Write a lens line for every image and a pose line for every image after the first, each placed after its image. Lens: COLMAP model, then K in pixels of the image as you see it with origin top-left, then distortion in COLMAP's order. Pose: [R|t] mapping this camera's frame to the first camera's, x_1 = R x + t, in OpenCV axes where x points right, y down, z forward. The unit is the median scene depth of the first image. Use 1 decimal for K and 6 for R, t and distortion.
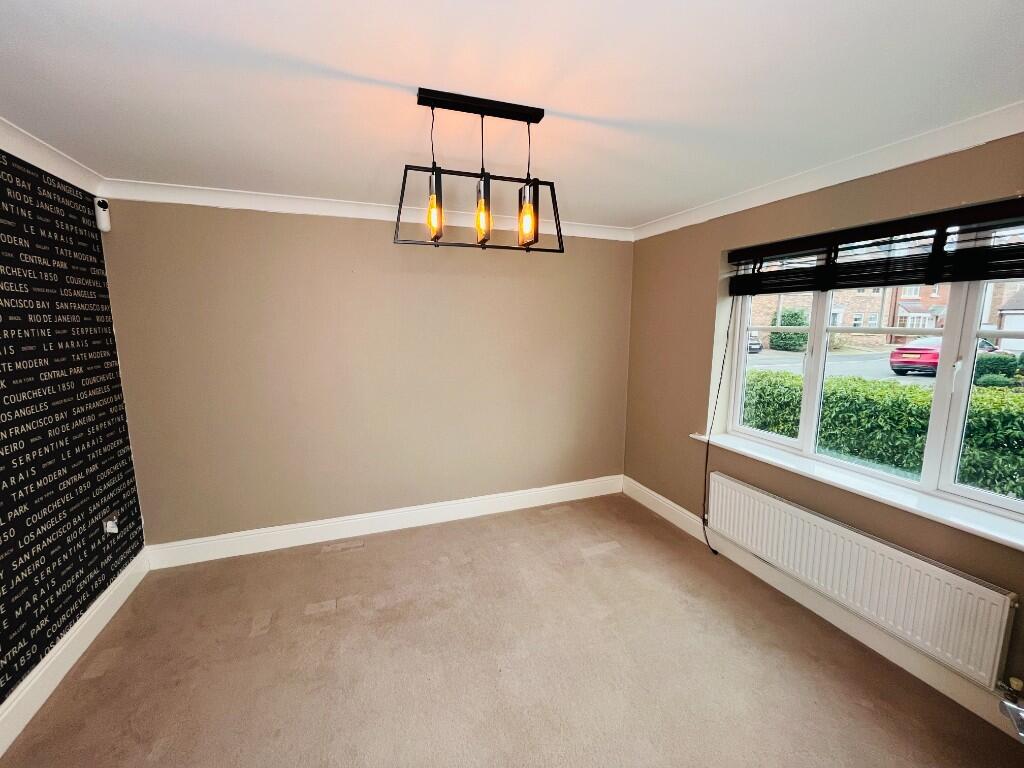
lens RADIAL K [[419.8, 0, 514.3], [0, 419.8, 382.8], [0, 0, 1]] dist [-0.001758, -0.000108]
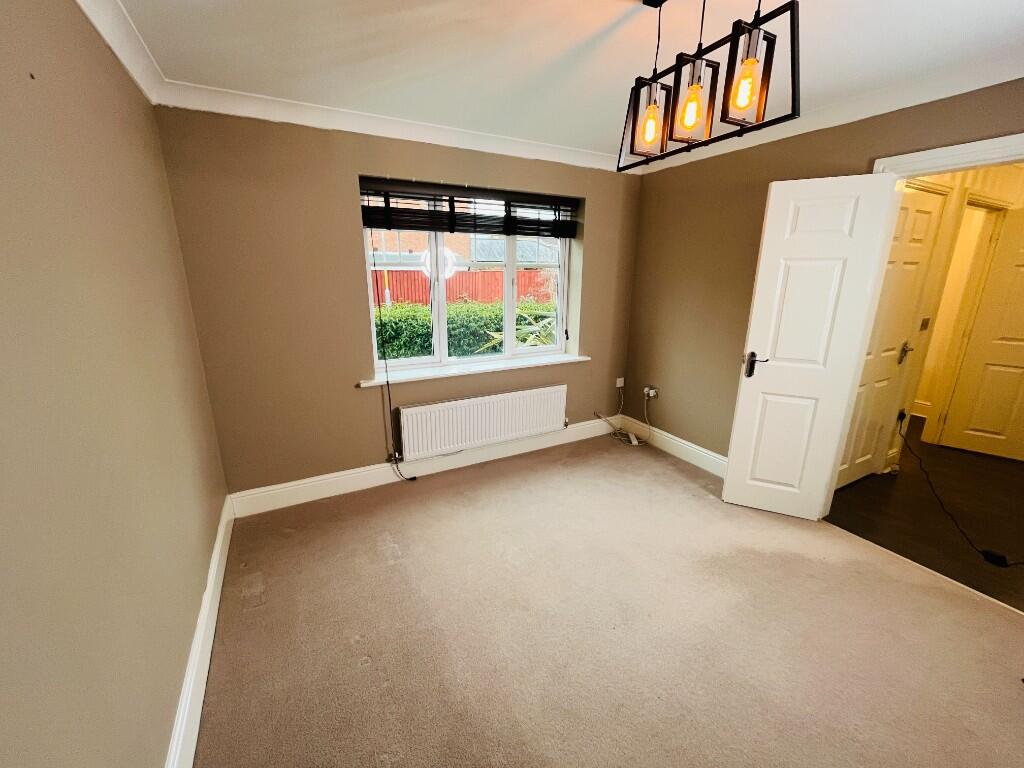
lens RADIAL K [[419.8, 0, 513.4], [0, 419.8, 381.3], [0, 0, 1]] dist [-0.001758, -0.000108]
pose [[-0.134250, -0.264486, 0.955000, -0.596273], [0.133605, 0.950093, 0.281909, -0.115857], [-0.981899, 0.165439, -0.092213, 0.942414]]
